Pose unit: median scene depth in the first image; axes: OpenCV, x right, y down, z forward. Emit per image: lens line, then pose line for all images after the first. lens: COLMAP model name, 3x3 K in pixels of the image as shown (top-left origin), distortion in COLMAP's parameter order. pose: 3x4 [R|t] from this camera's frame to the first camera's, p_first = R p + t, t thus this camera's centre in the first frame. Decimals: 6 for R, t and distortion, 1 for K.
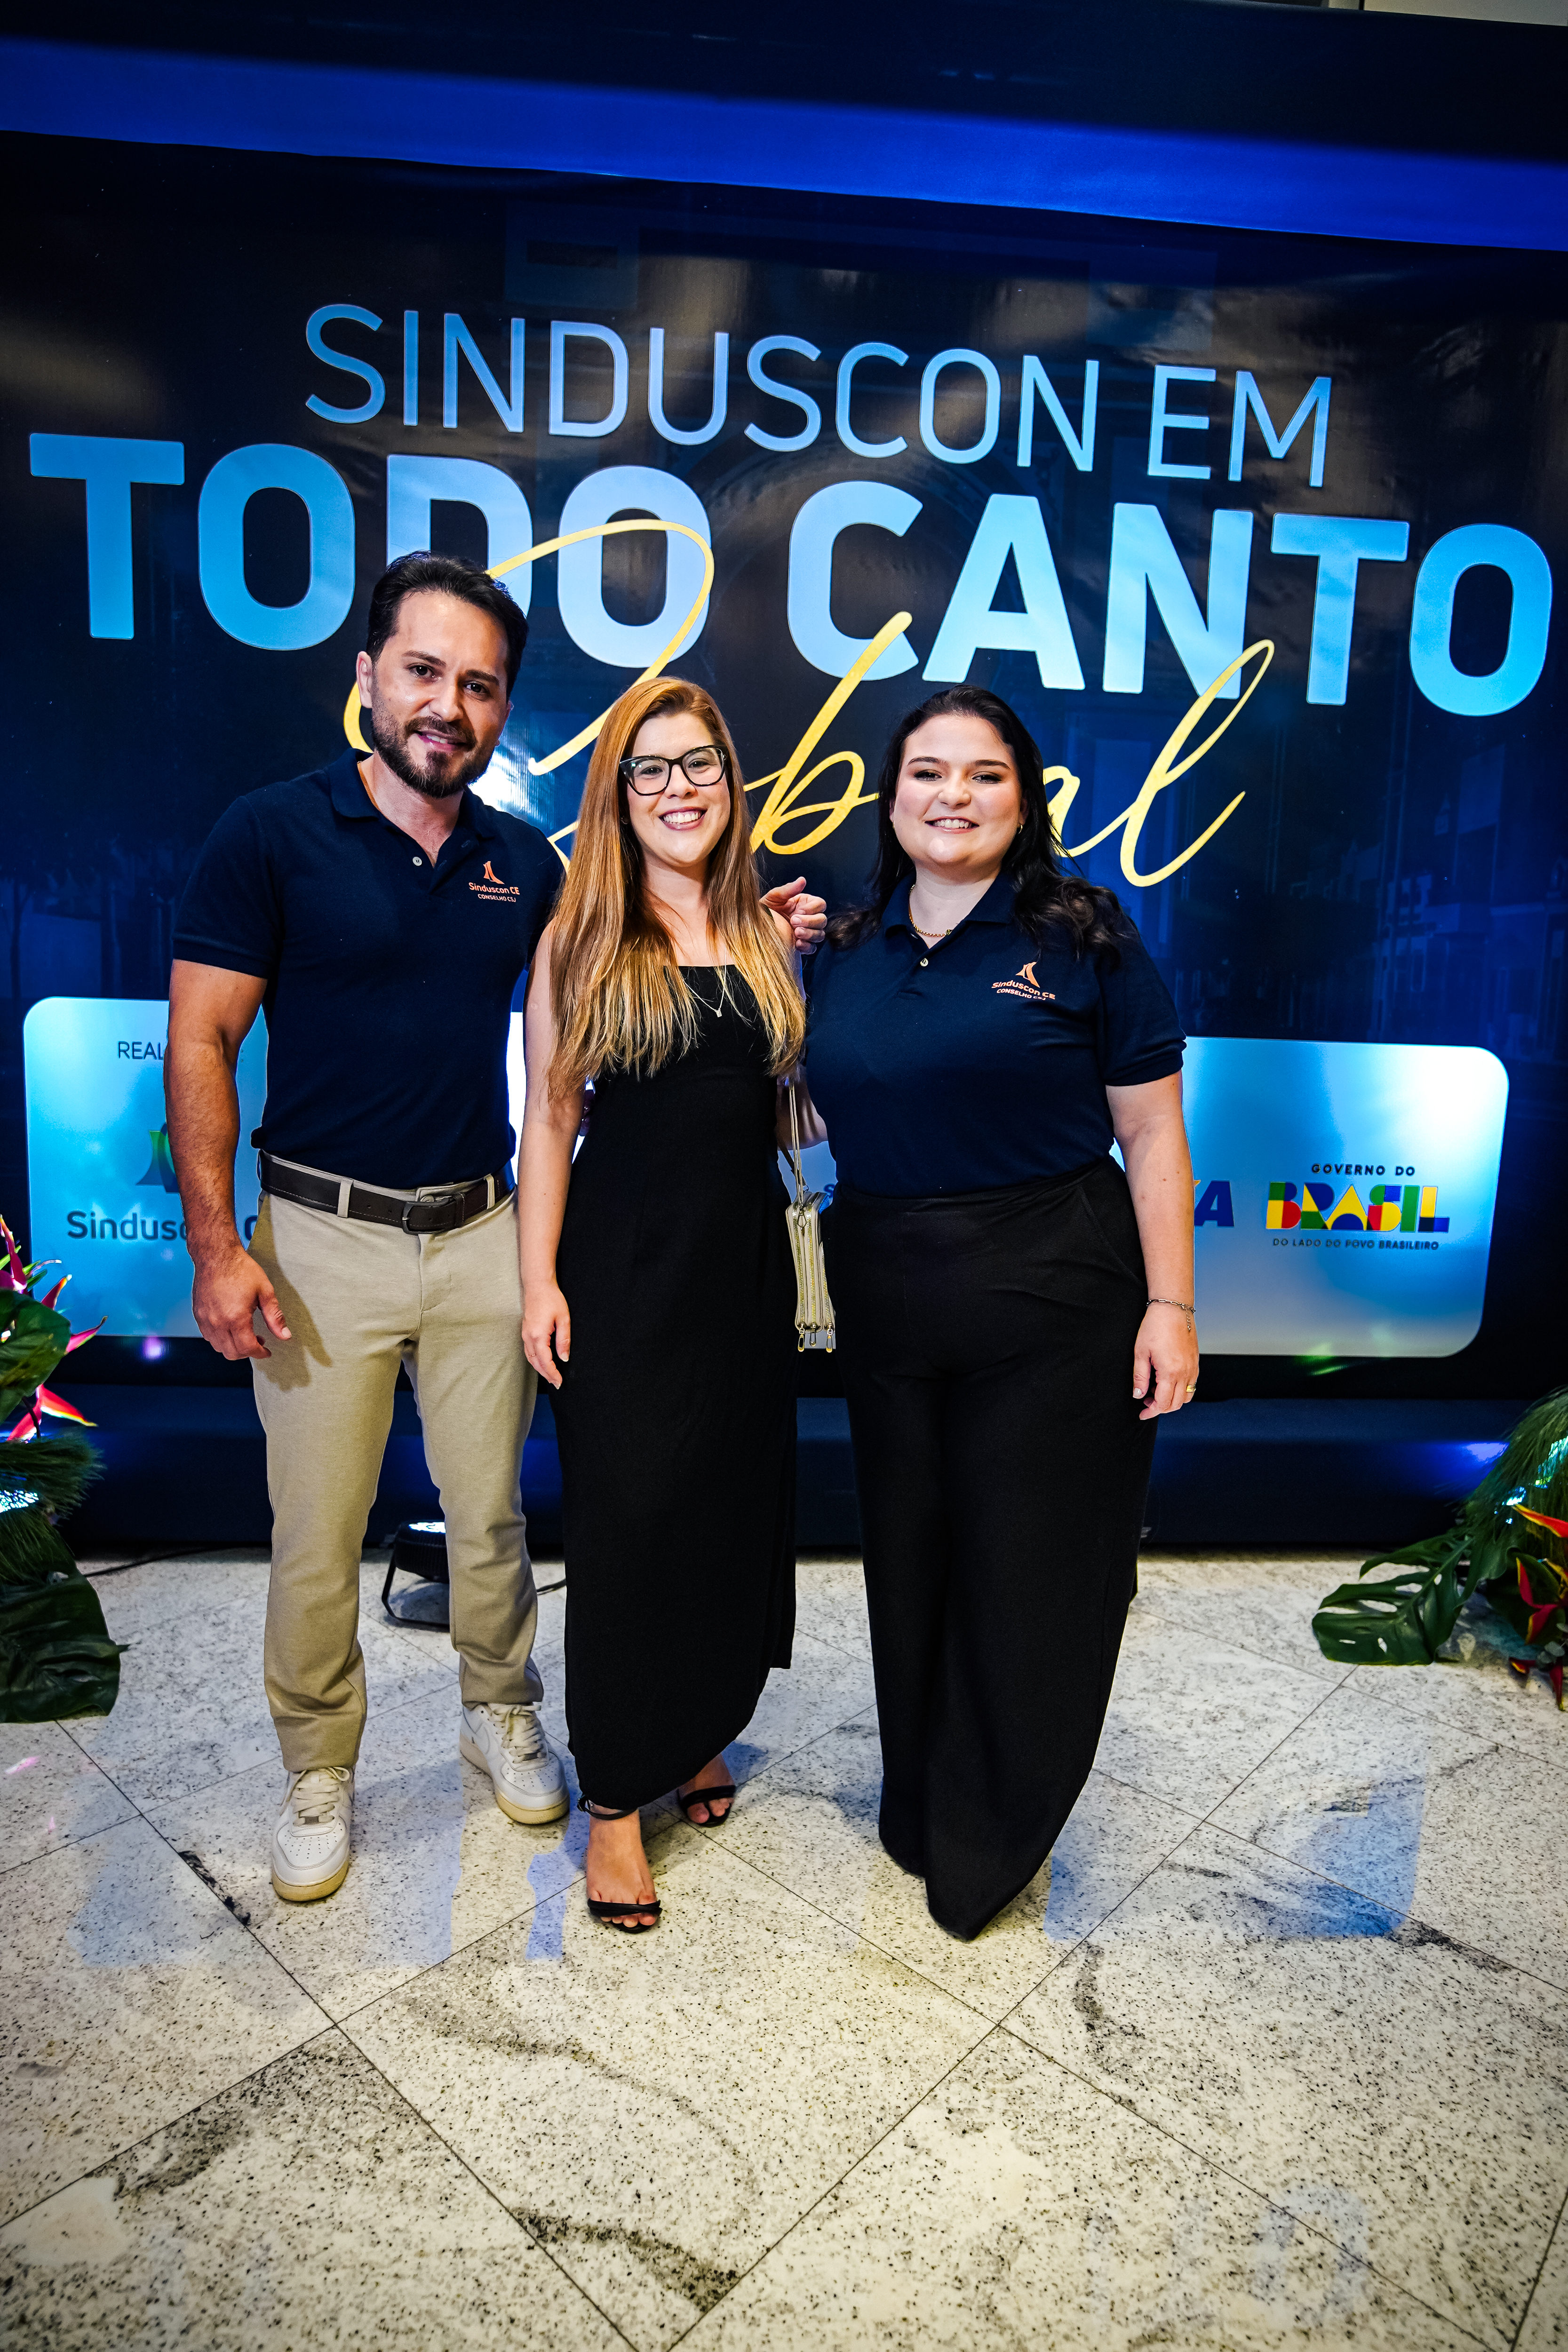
lens RADIAL K [[1335.1, 0, 782.4], [0, 1335.1, 1175.6], [0, 0, 1]] dist [-0.033914, 0.025174]
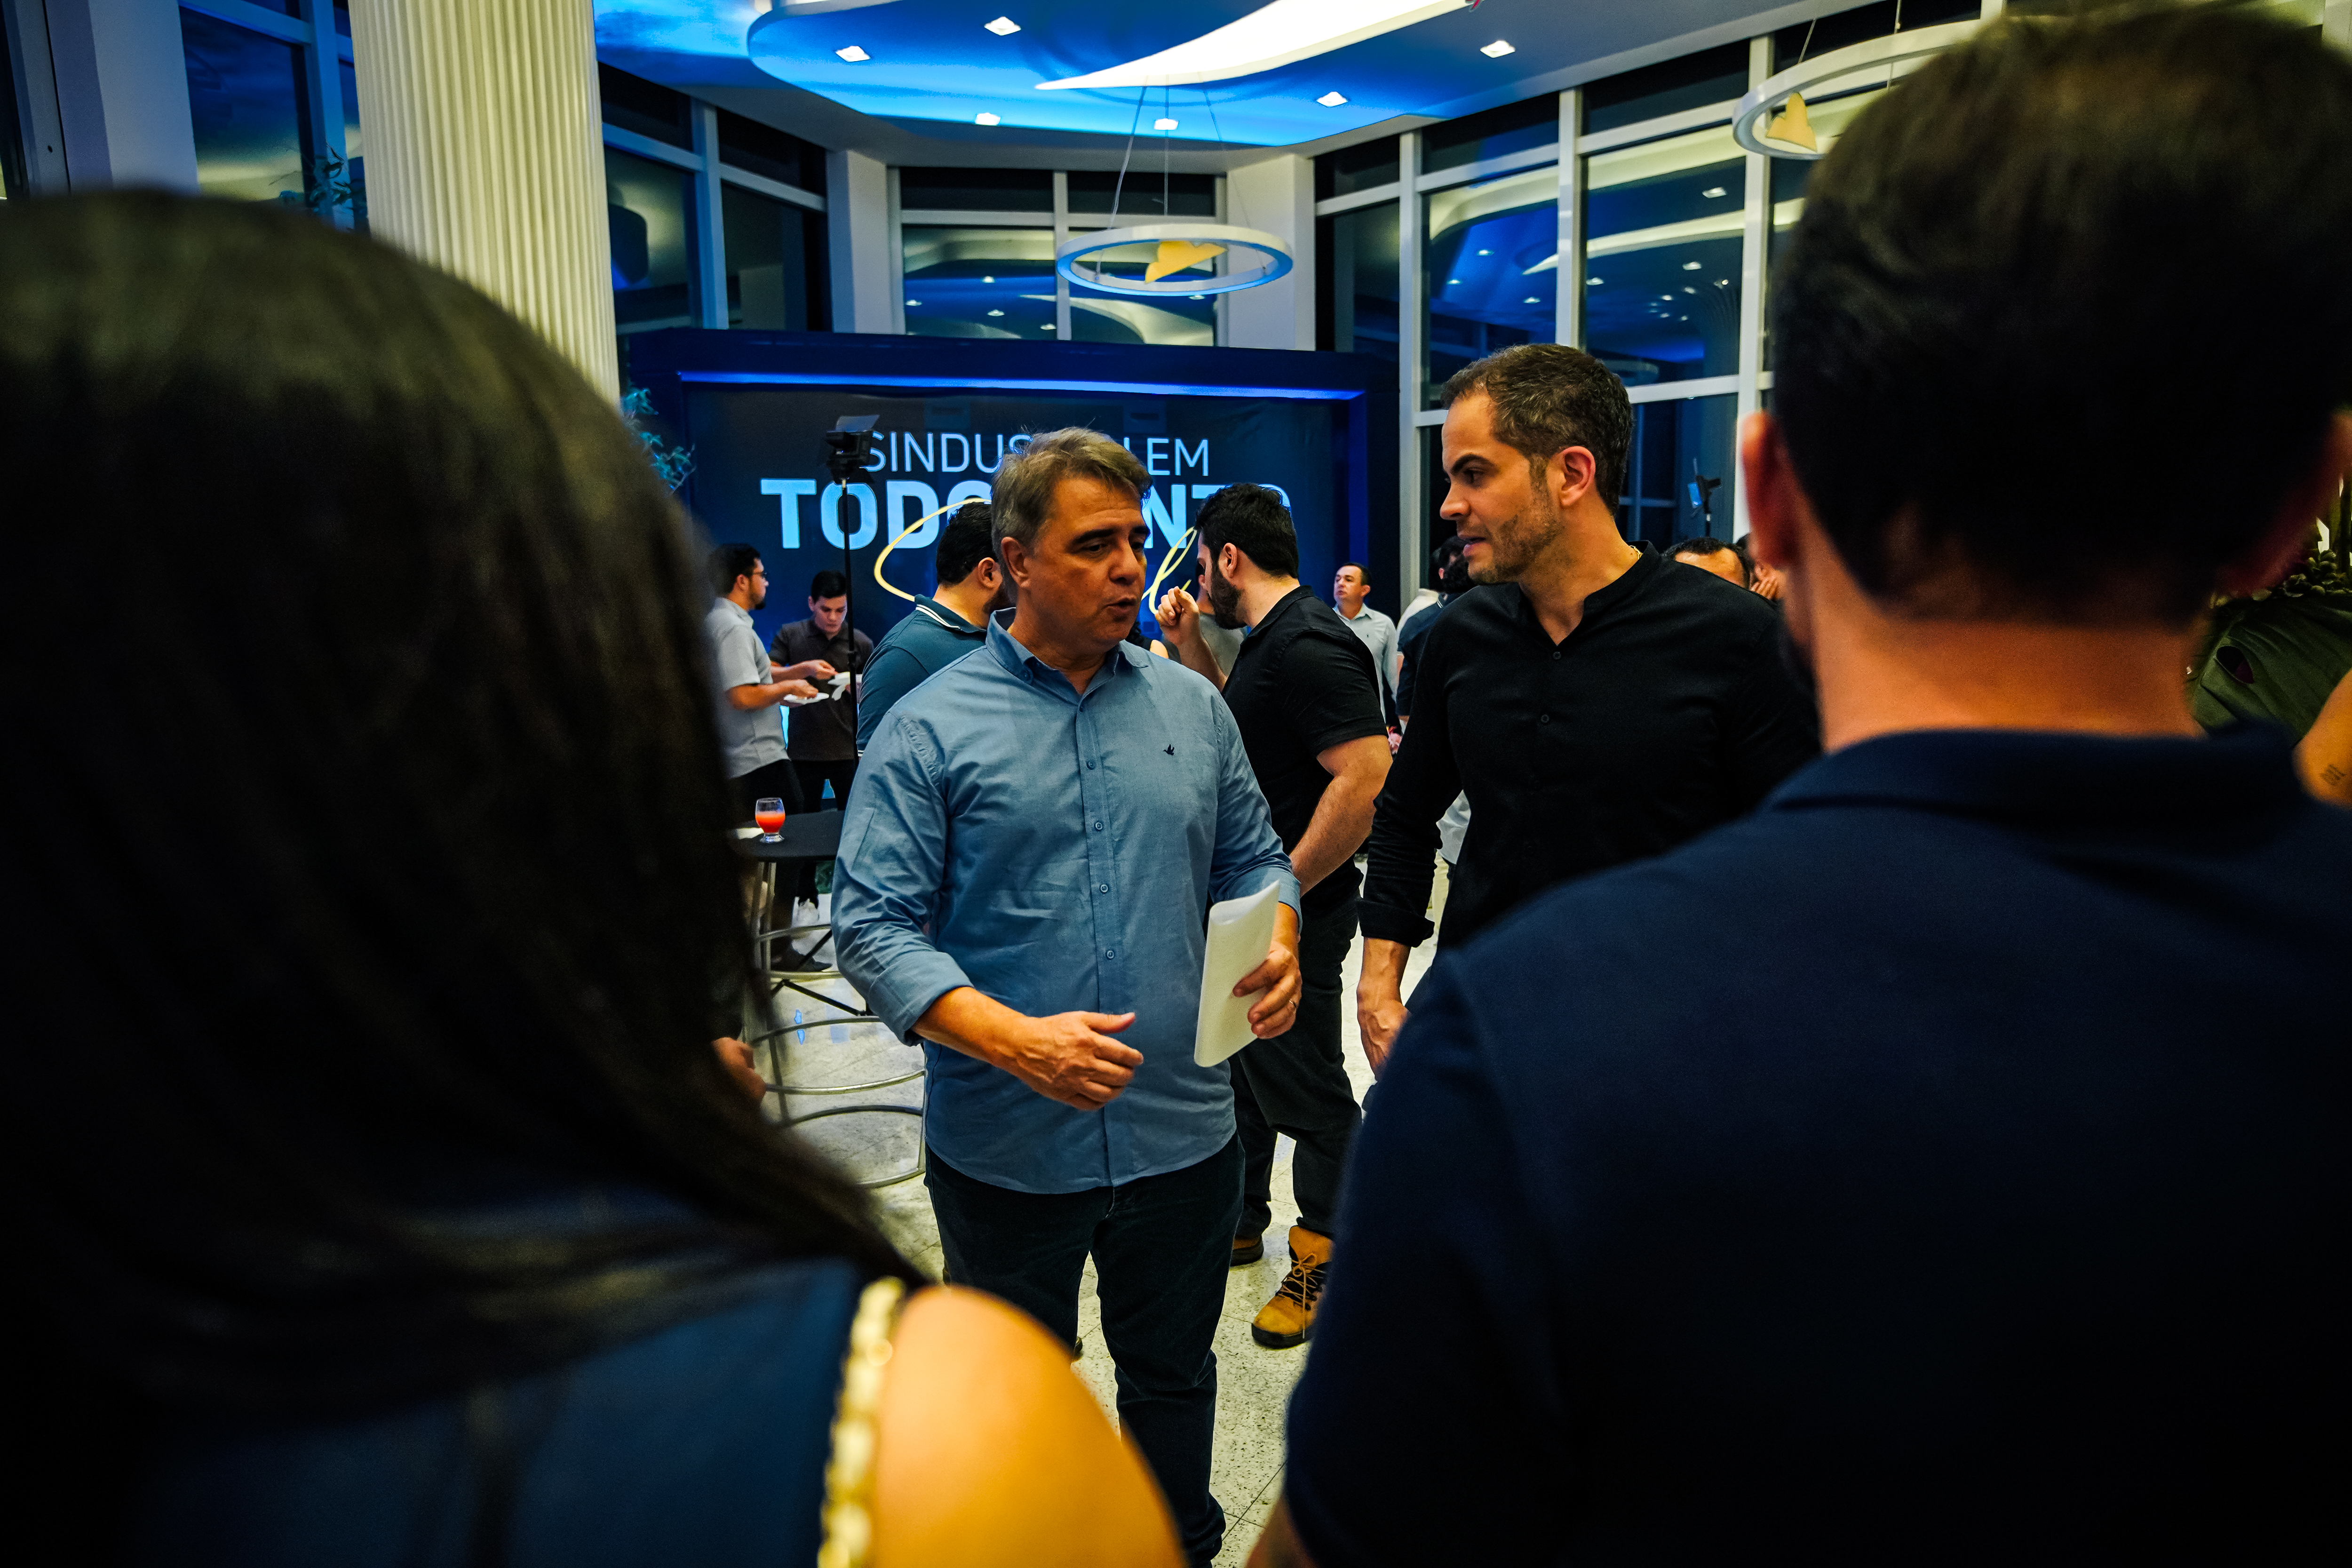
lens RADIAL K [[1335.1, 0, 1181.6], [0, 1335.1, 782.8], [0, 0, 1]] dist [-0.033914, 0.025174]
pose [[0.979327, -0.072493, 0.188847, -0.266410], [0.073163, 0.997314, 0.003431, 0.148755], [-0.188589, 0.010456, 0.982000, -1.968734]]
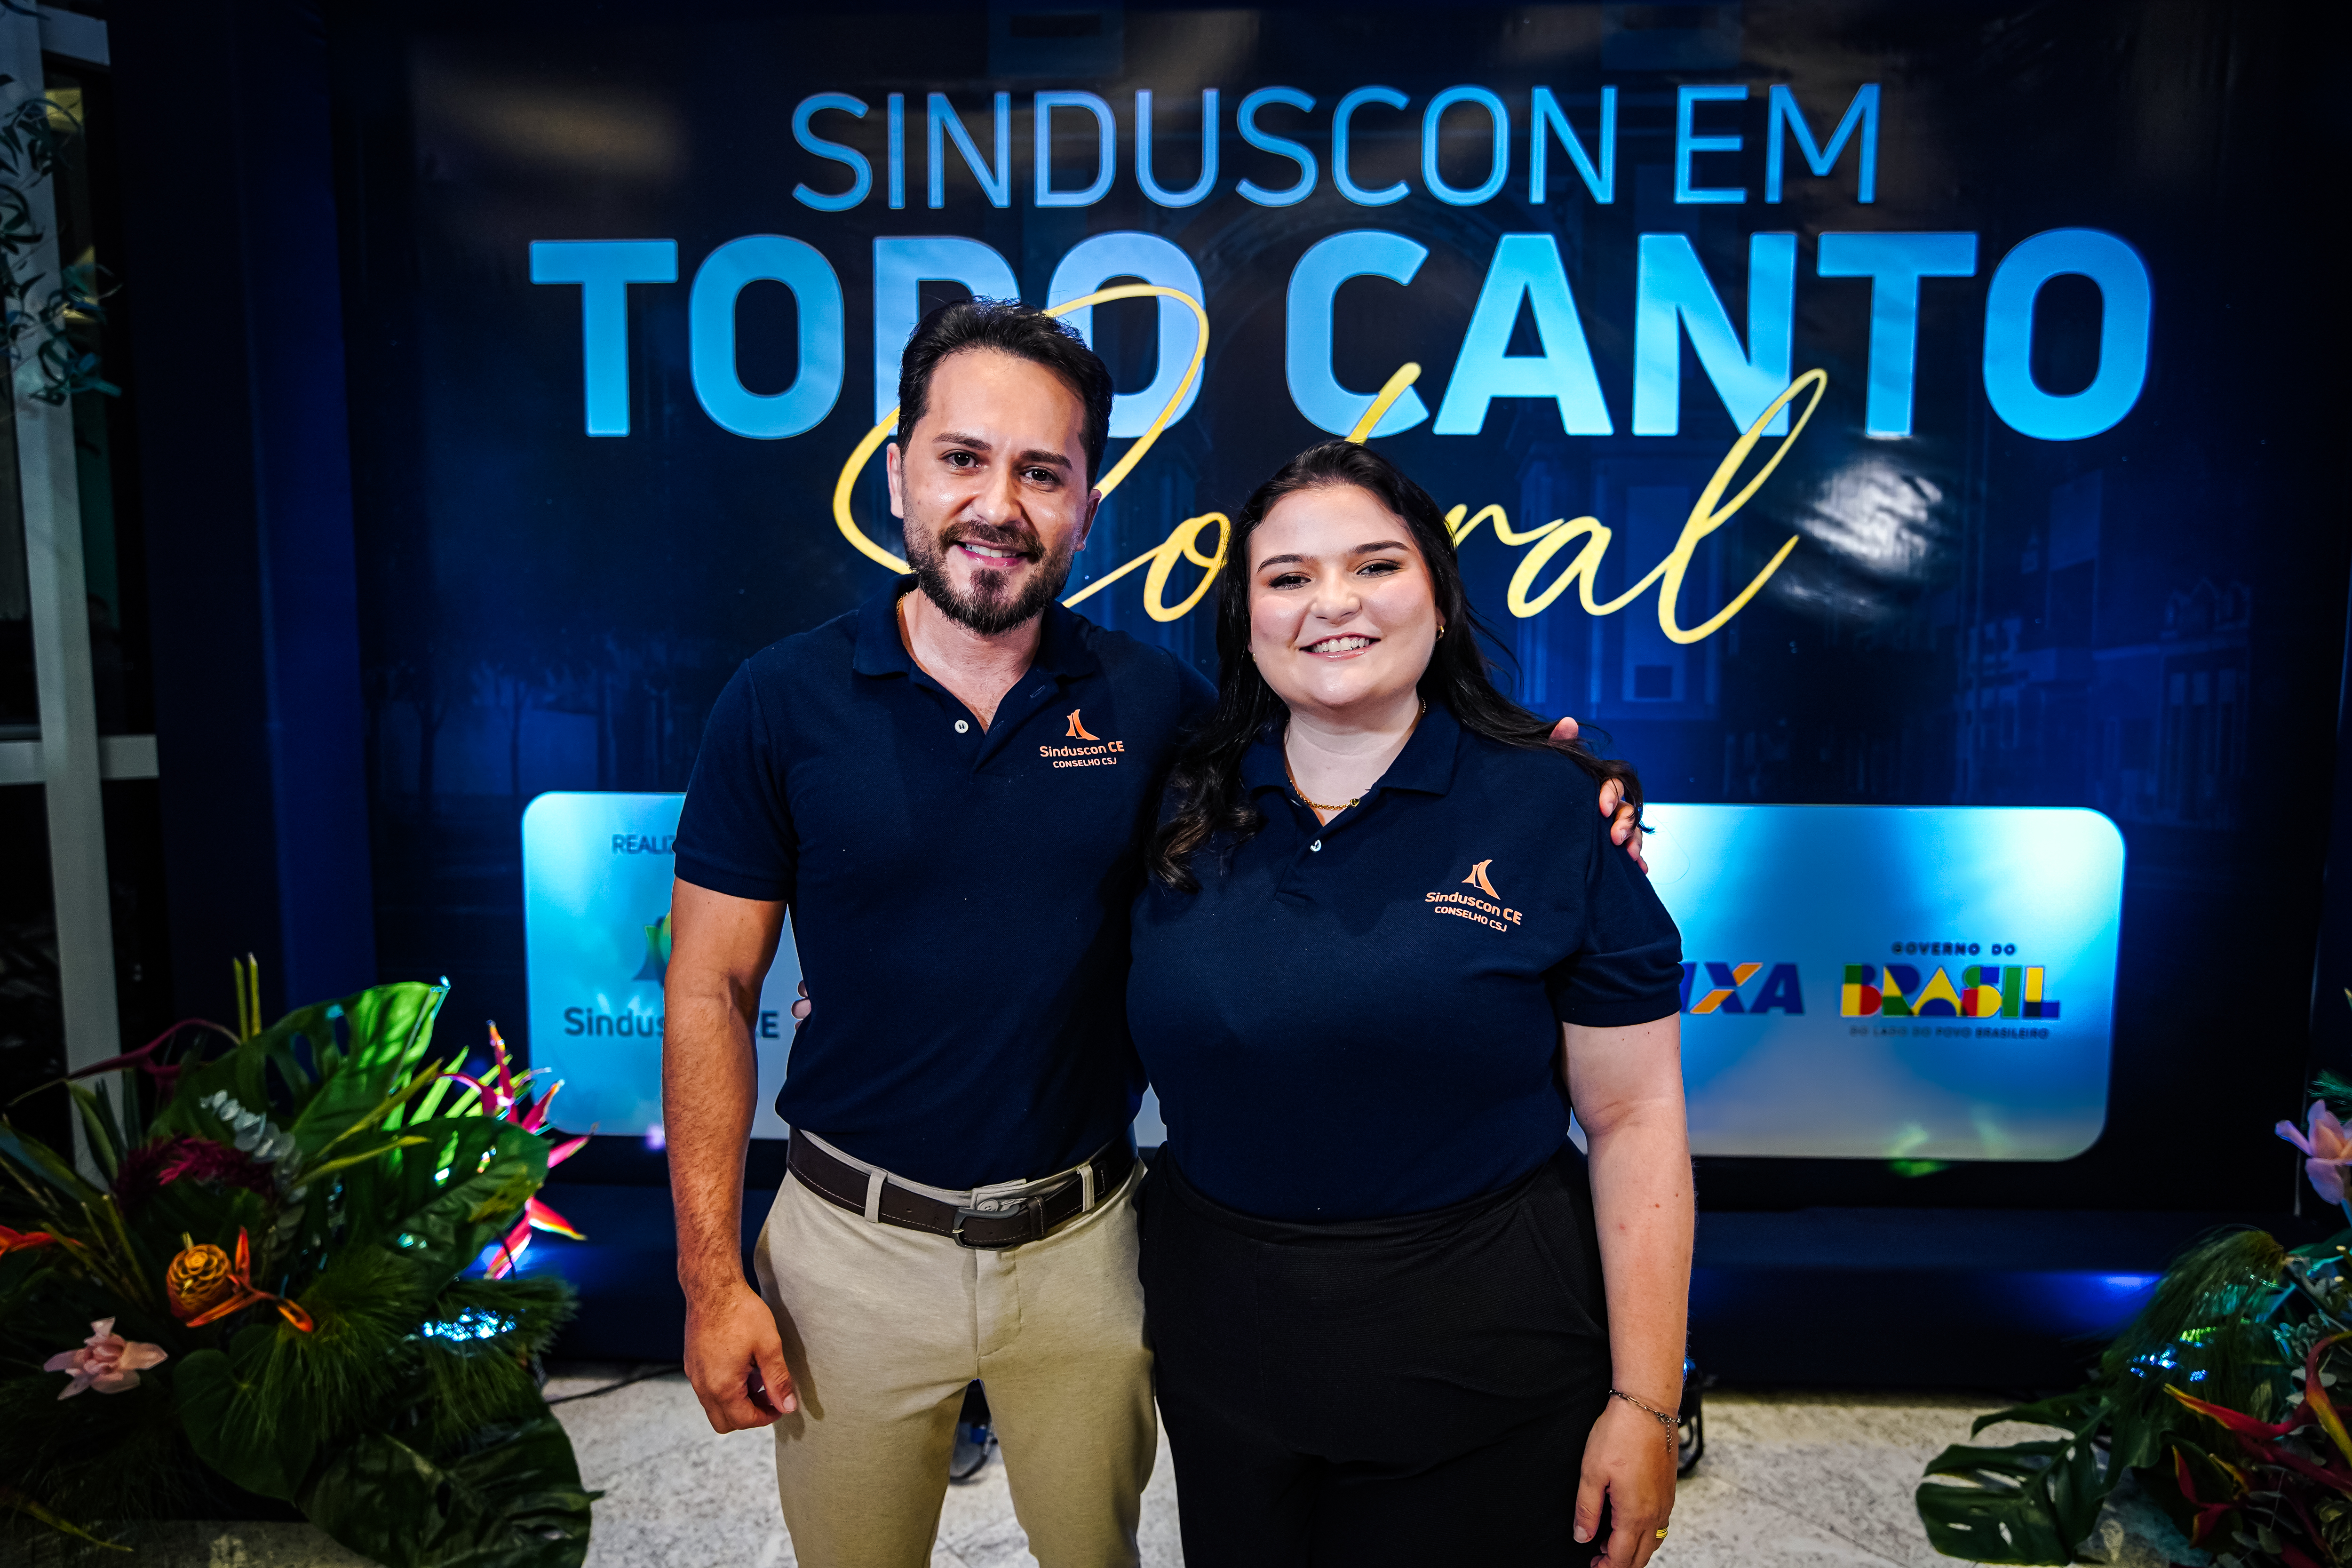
lens RADIAL K [[1335.1, 0, 1179.4], [0, 1335.1, 789.5], [0, 0, 1]] dist [-0.033914, 0.025174]
pose [[0.993622, -0.020494, -0.110883, 0.027740], [0.014563, 0.998433, -0.054037, -0.079842], [0.111817, 0.052078, 0.992363, 0.069975]]
